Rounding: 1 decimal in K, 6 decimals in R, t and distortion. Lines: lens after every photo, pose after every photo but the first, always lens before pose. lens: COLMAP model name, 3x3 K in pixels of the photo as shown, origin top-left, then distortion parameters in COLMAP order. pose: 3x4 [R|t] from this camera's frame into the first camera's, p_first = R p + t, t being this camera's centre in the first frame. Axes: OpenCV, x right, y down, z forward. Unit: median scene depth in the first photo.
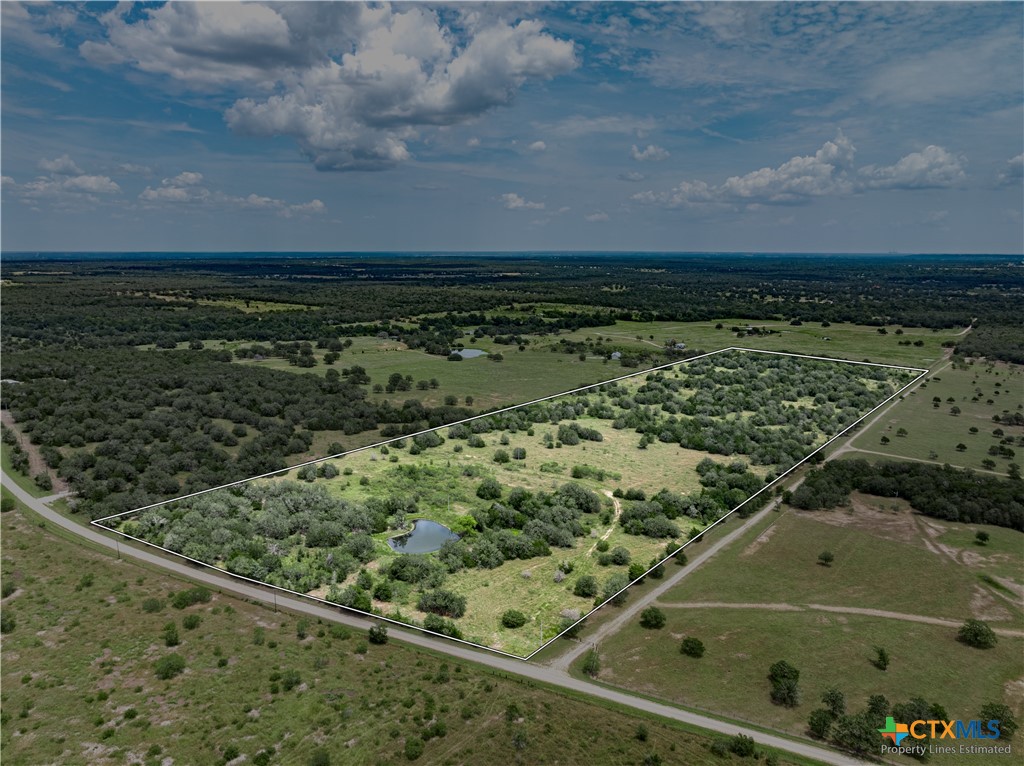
lens RADIAL K [[723.7, 0, 512.0], [0, 723.7, 382.9], [0, 0, 1]] dist [-0.003114, 0.001817]
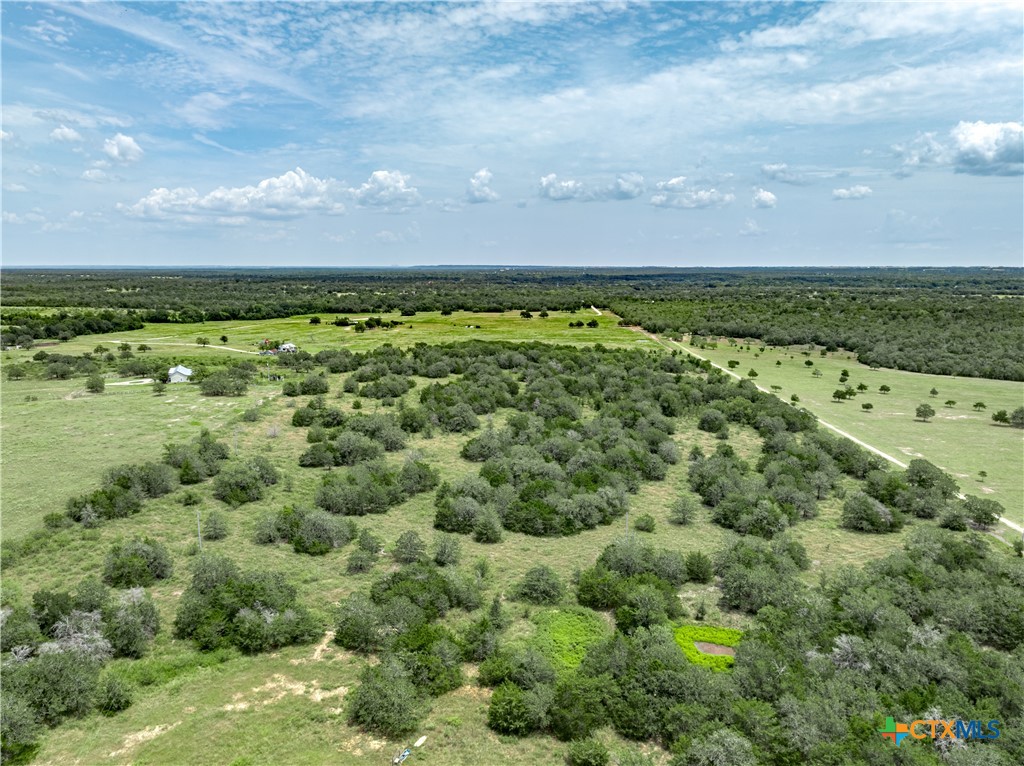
lens RADIAL K [[723.7, 0, 506.0], [0, 723.7, 388.5], [0, 0, 1]] dist [-0.003114, 0.001817]
pose [[0.805129, -0.102166, 0.584233, 0.036327], [0.109888, 0.993693, 0.022333, -0.013560], [-0.582830, 0.046220, 0.811278, 0.431366]]
